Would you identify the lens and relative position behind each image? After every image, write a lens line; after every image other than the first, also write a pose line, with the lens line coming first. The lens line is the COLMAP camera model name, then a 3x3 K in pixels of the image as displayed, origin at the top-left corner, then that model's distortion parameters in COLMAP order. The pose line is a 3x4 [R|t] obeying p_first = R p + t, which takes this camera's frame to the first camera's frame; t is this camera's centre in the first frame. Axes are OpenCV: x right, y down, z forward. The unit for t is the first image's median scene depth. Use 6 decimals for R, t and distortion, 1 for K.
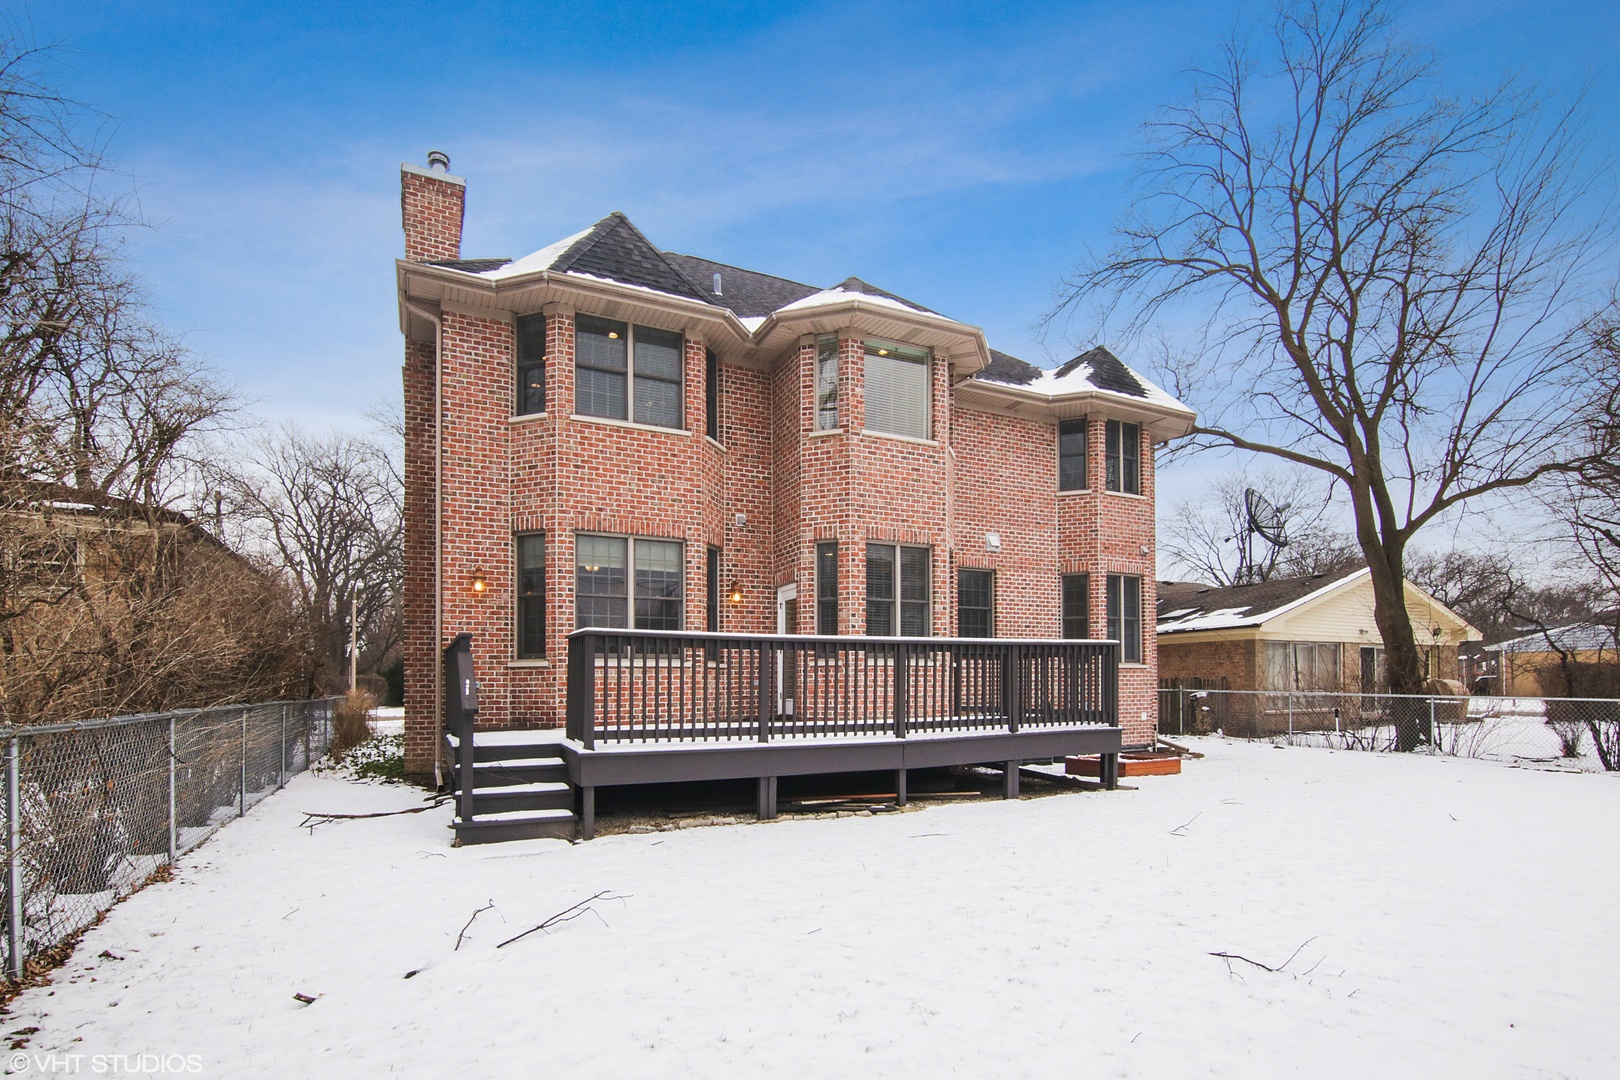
lens RADIAL K [[725.6, 0, 817.8], [0, 725.6, 537.7], [0, 0, 1]] dist [-0.001640, -0.001149]
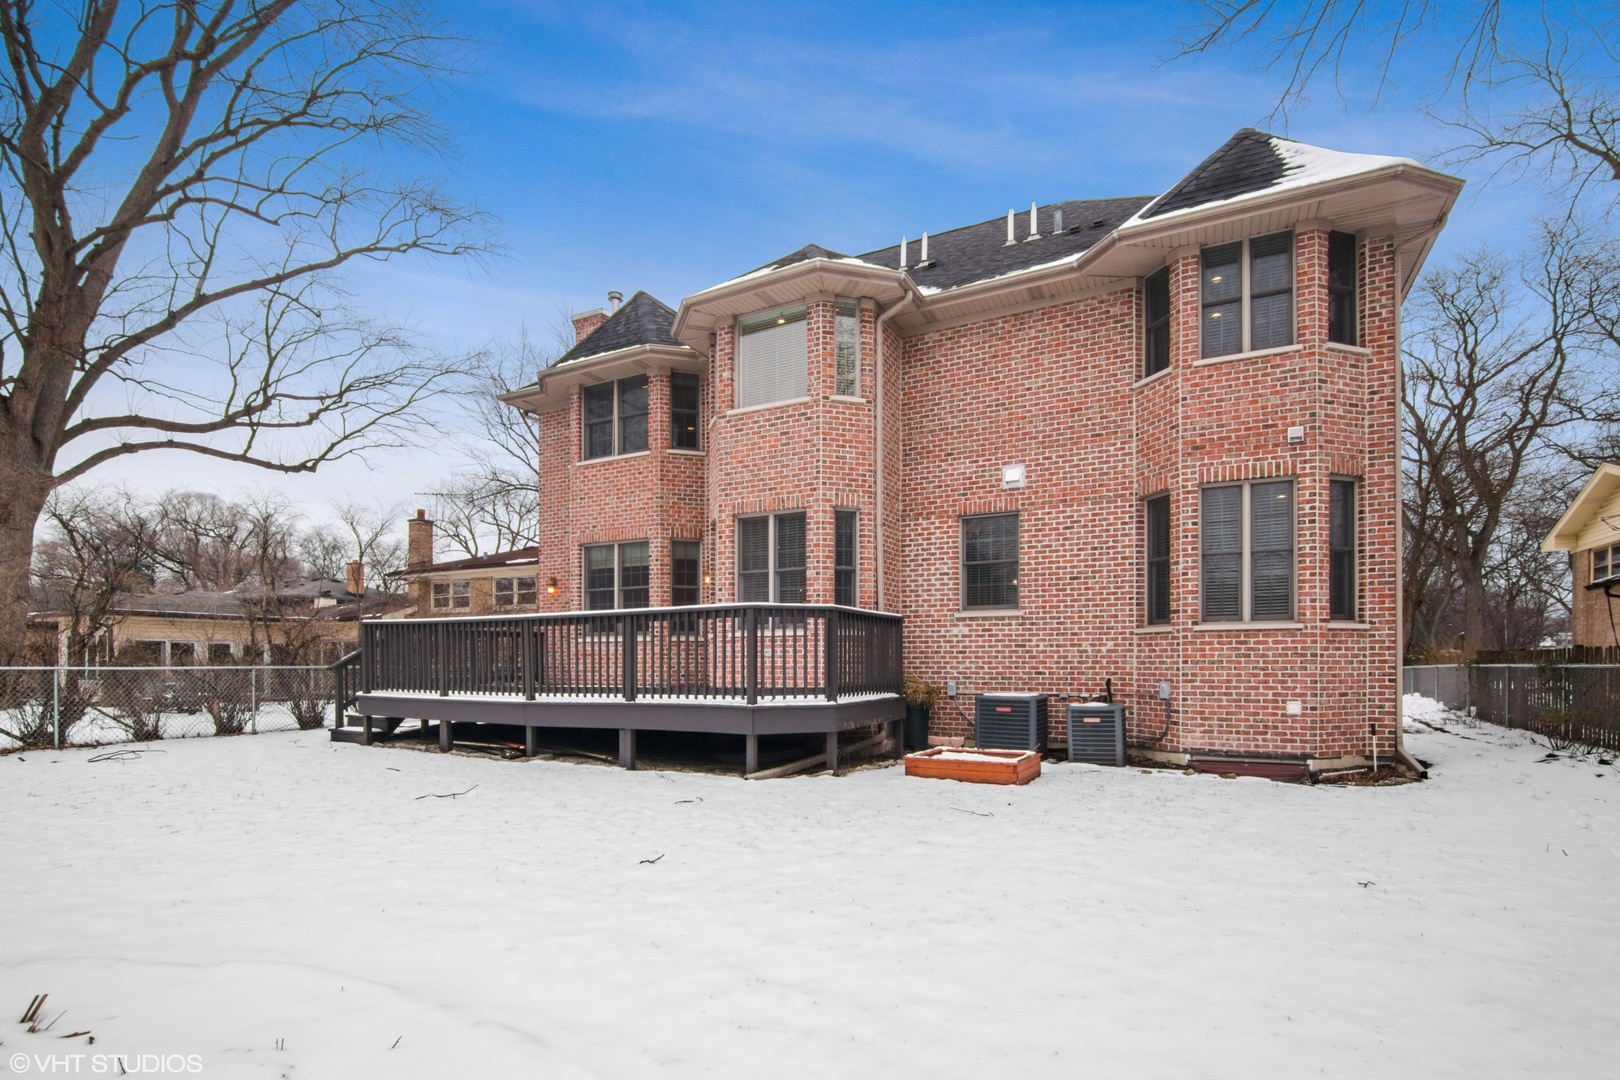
lens RADIAL K [[721.0, 0, 814.0], [0, 721.0, 529.4], [0, 0, 1]] dist [0.000069, -0.010371]
pose [[0.629074, -0.126711, -0.766949, 0.903455], [0.153559, 0.987440, -0.037185, 0.076206], [0.762027, -0.094380, 0.640630, 0.416703]]
